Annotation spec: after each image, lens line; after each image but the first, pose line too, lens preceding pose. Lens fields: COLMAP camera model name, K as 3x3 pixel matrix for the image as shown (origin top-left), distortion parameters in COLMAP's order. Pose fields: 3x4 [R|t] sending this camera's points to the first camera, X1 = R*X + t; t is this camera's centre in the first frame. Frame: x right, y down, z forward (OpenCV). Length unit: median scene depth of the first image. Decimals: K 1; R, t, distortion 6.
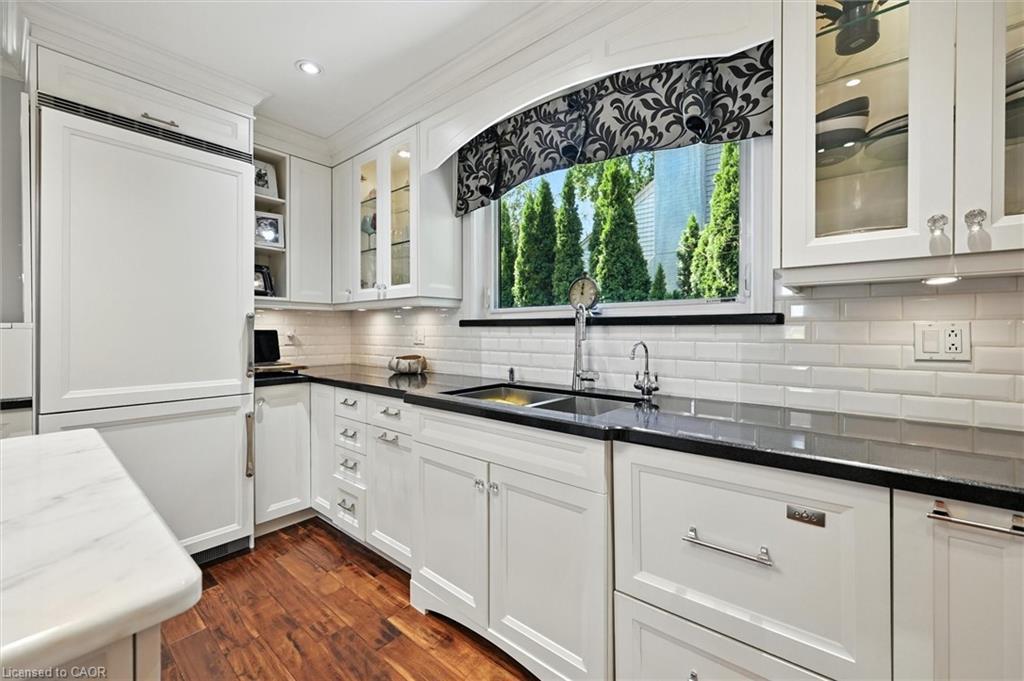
lens RADIAL K [[409.8, 0, 514.1], [0, 409.8, 332.7], [0, 0, 1]] dist [-0.000314, 0.000126]
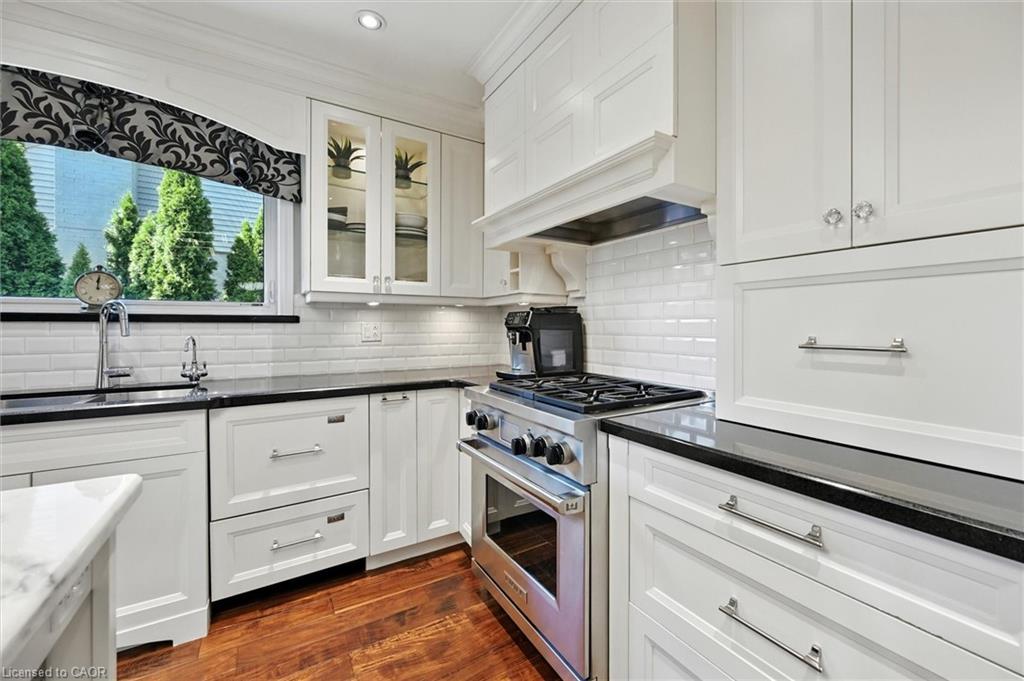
lens RADIAL K [[414.5, 0, 513.3], [0, 414.5, 319.6], [0, 0, 1]] dist [-0.000075, 0.000139]
pose [[0.333683, 0.015067, 0.942565, -0.466093], [0.005736, 0.999821, -0.018013, 0.000485], [-0.942668, 0.011417, 0.333537, -0.255610]]
